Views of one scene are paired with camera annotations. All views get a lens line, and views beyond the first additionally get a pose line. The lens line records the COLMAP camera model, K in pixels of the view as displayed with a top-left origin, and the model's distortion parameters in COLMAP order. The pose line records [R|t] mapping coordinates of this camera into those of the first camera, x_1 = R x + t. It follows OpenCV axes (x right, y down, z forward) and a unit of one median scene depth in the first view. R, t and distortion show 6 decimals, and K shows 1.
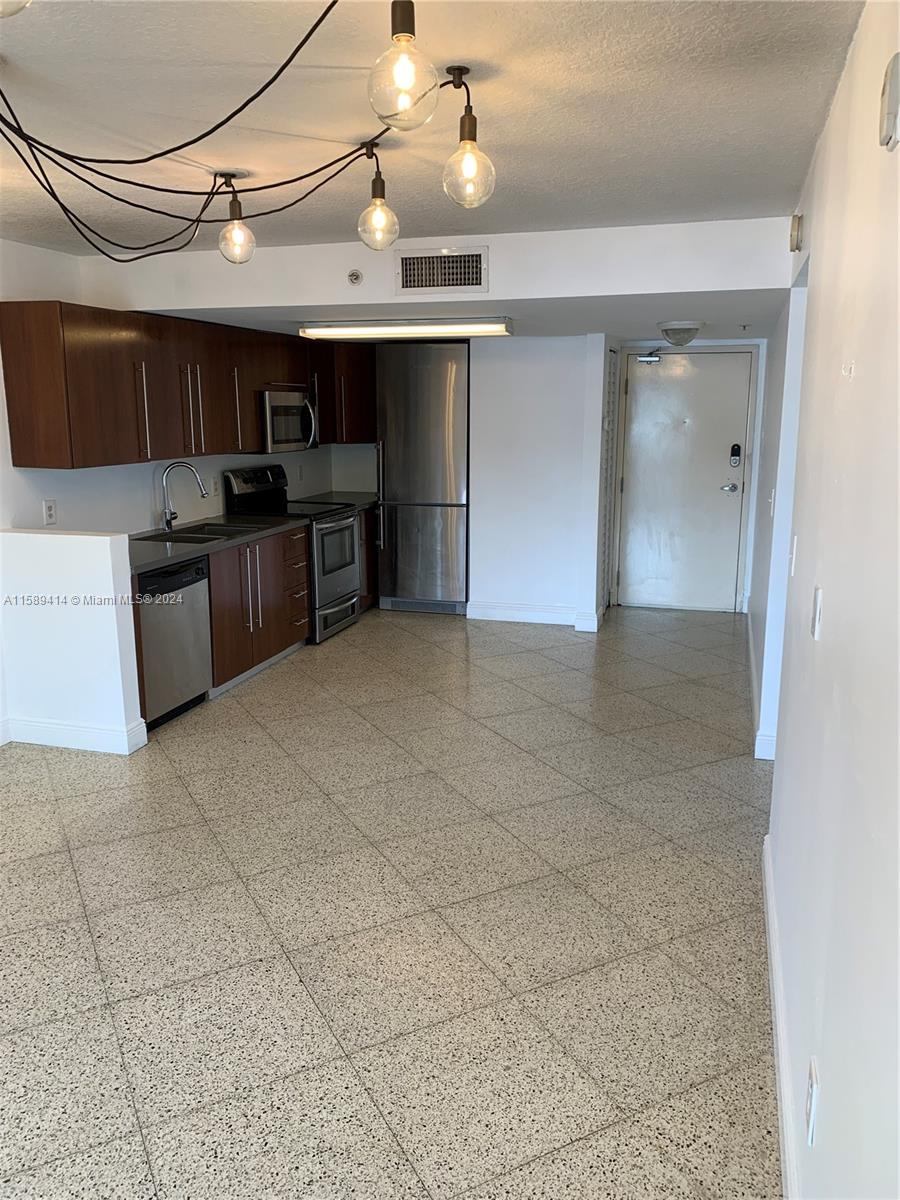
lens RADIAL K [[918.2, 0, 457.7], [0, 918.2, 605.1], [0, 0, 1]] dist [0.102822, -0.136172]
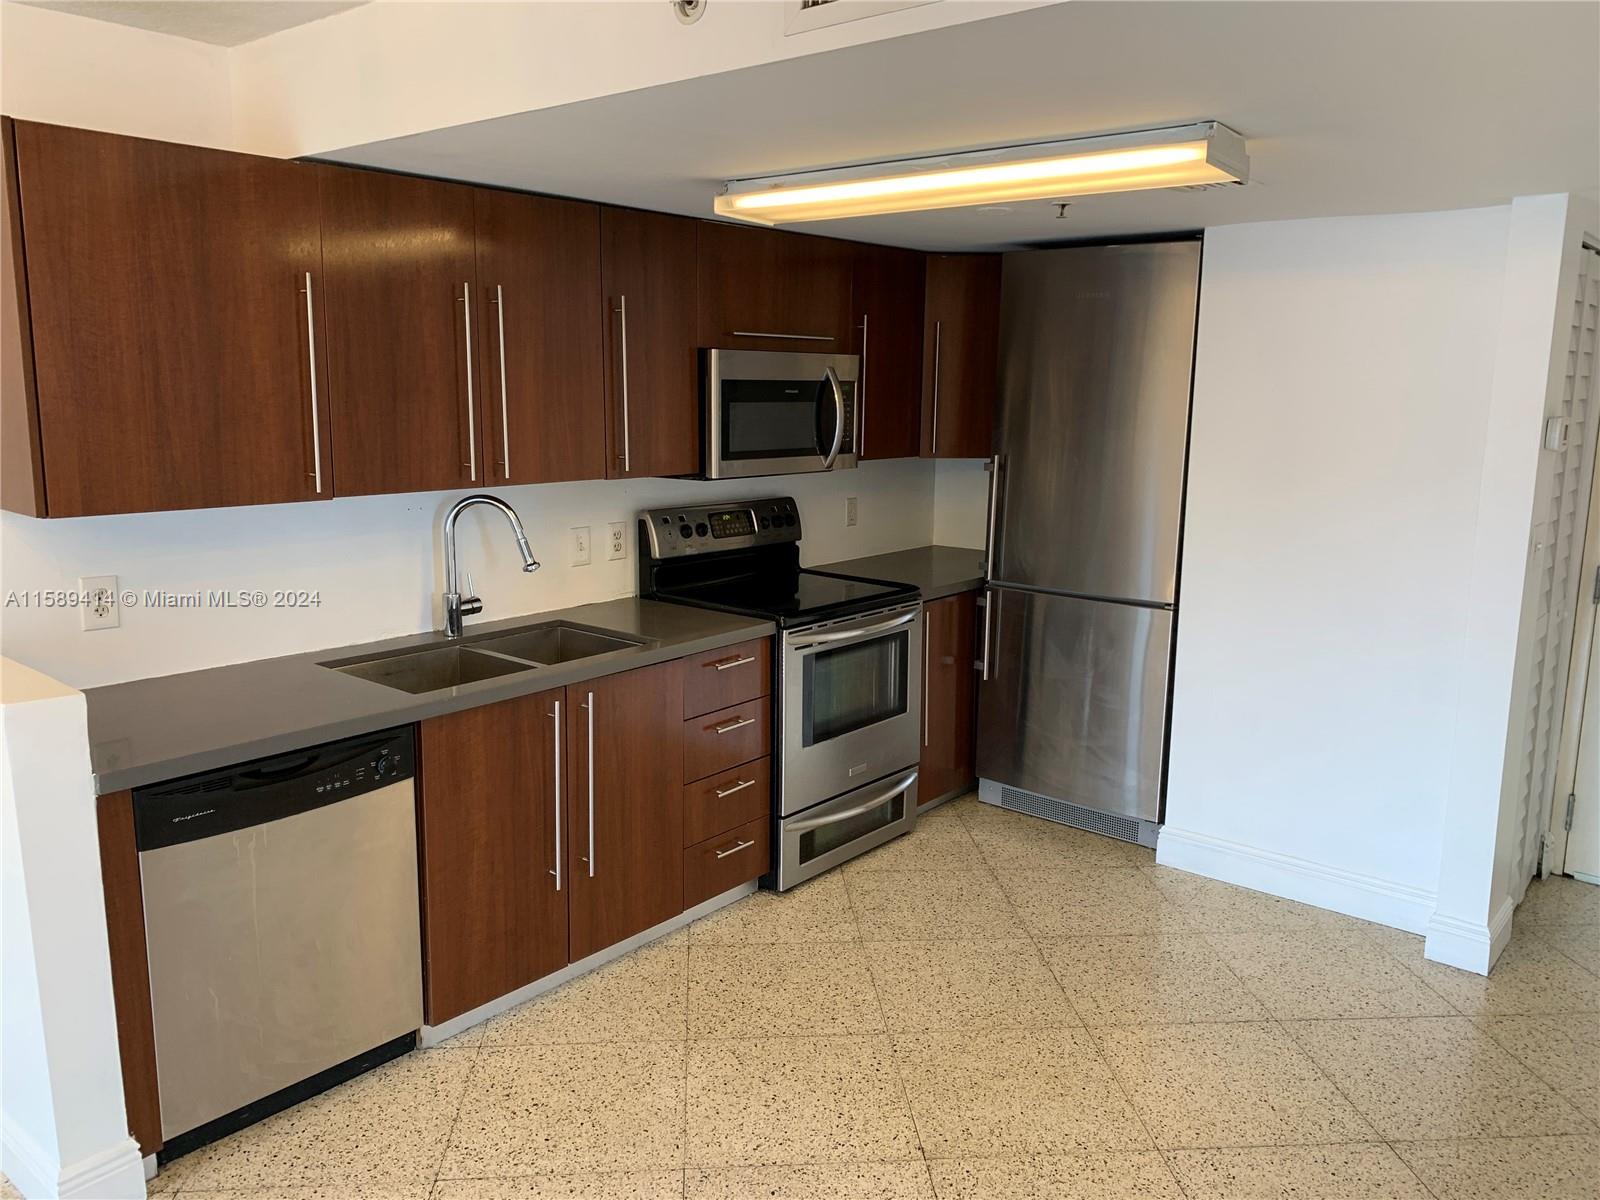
lens RADIAL K [[1224.3, 0, 800.0], [0, 1224.3, 600.0], [0, 0, 1]] dist [0.102822, -0.136172]
pose [[0.917249, 0.081017, -0.389987, 0.084709], [-0.096489, 0.995129, -0.020211, -0.092472], [0.386450, 0.056168, 0.920598, 0.434184]]
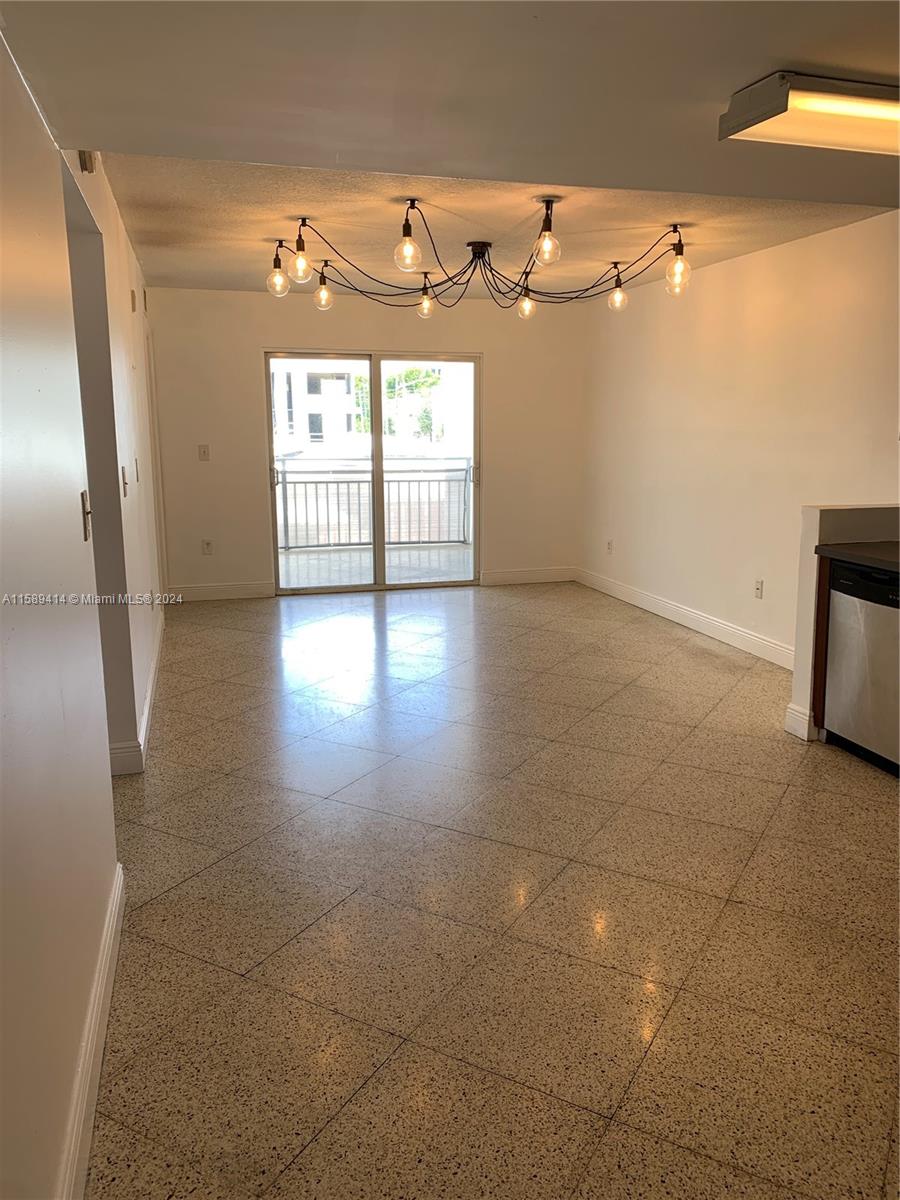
lens RADIAL K [[918.2, 0, 457.7], [0, 918.2, 605.1], [0, 0, 1]] dist [0.102822, -0.136172]
pose [[-0.849000, 0.107759, -0.517288, 0.302655], [-0.110719, 0.920971, 0.373570, -0.202137], [0.516663, 0.374434, -0.769973, 1.067911]]
